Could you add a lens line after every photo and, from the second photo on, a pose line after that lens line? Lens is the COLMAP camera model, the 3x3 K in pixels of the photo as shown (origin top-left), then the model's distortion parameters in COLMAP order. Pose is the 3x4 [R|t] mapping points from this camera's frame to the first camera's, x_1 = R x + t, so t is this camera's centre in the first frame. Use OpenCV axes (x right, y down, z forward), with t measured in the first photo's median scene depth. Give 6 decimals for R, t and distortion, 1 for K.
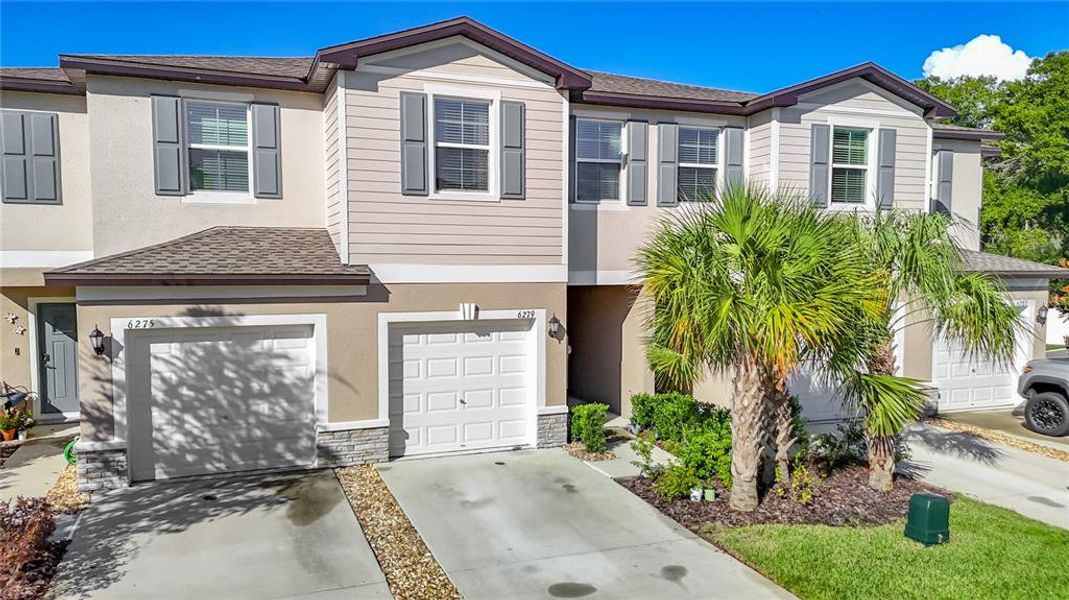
lens RADIAL K [[799.9, 0, 537.8], [0, 799.9, 313.0], [0, 0, 1]] dist [0.072429, -0.061739]
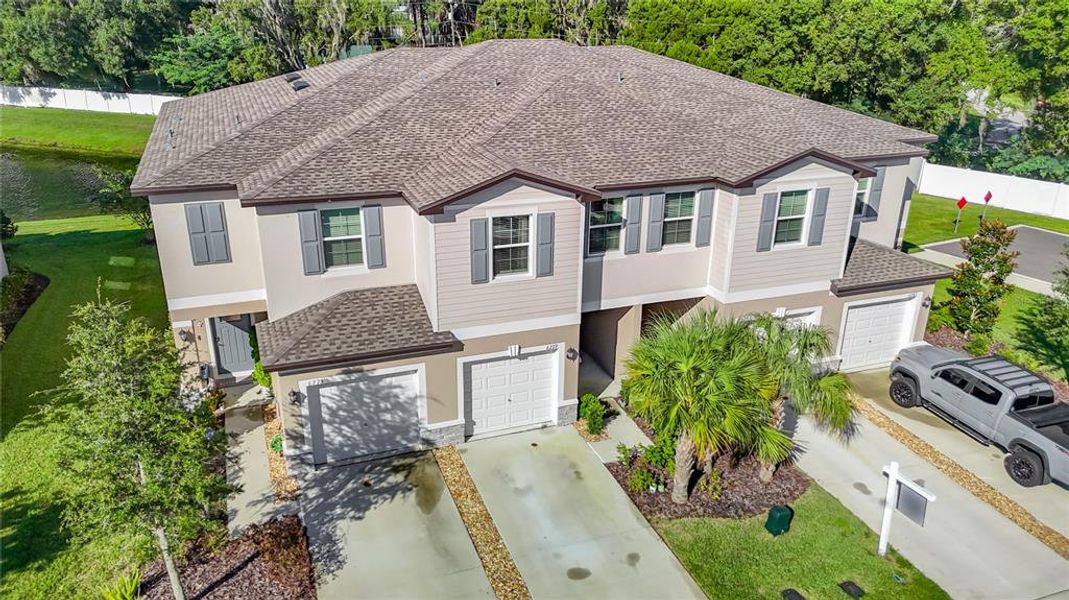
lens RADIAL K [[799.9, 0, 538.9], [0, 799.9, 305.9], [0, 0, 1]] dist [0.072429, -0.061739]
pose [[0.999849, 0.016827, -0.004225, -0.037375], [-0.014694, 0.950814, 0.309414, -0.580069], [0.009224, -0.309306, 0.950918, -0.433123]]
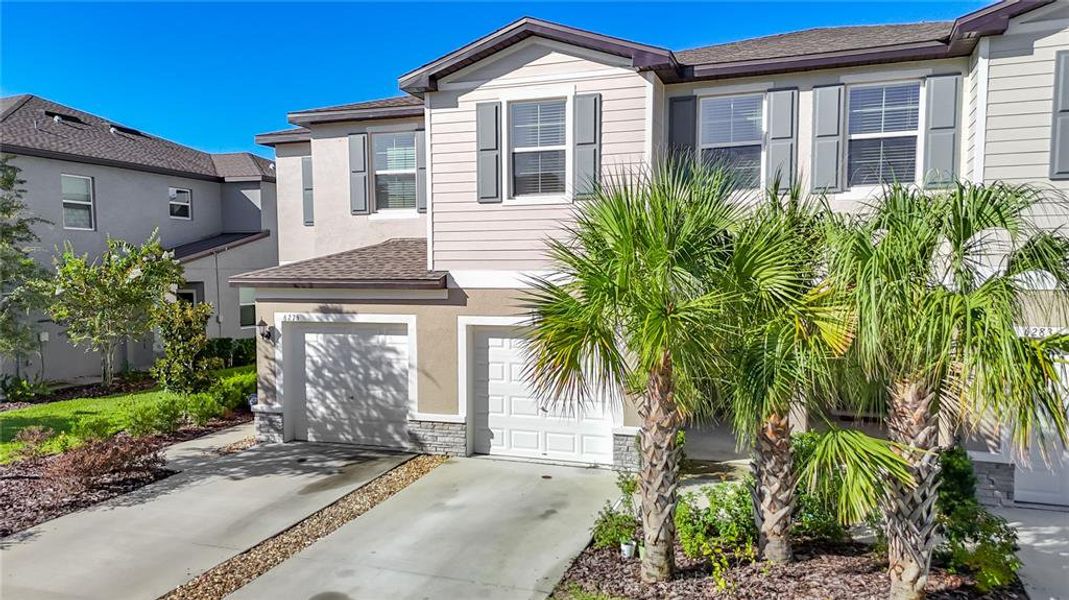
lens RADIAL K [[799.9, 0, 529.9], [0, 799.9, 314.7], [0, 0, 1]] dist [0.072429, -0.061739]
pose [[0.744828, 0.036078, -0.666280, 0.585476], [-0.032512, 0.999313, 0.017767, -0.023482], [0.666464, 0.008429, 0.745490, 0.276748]]
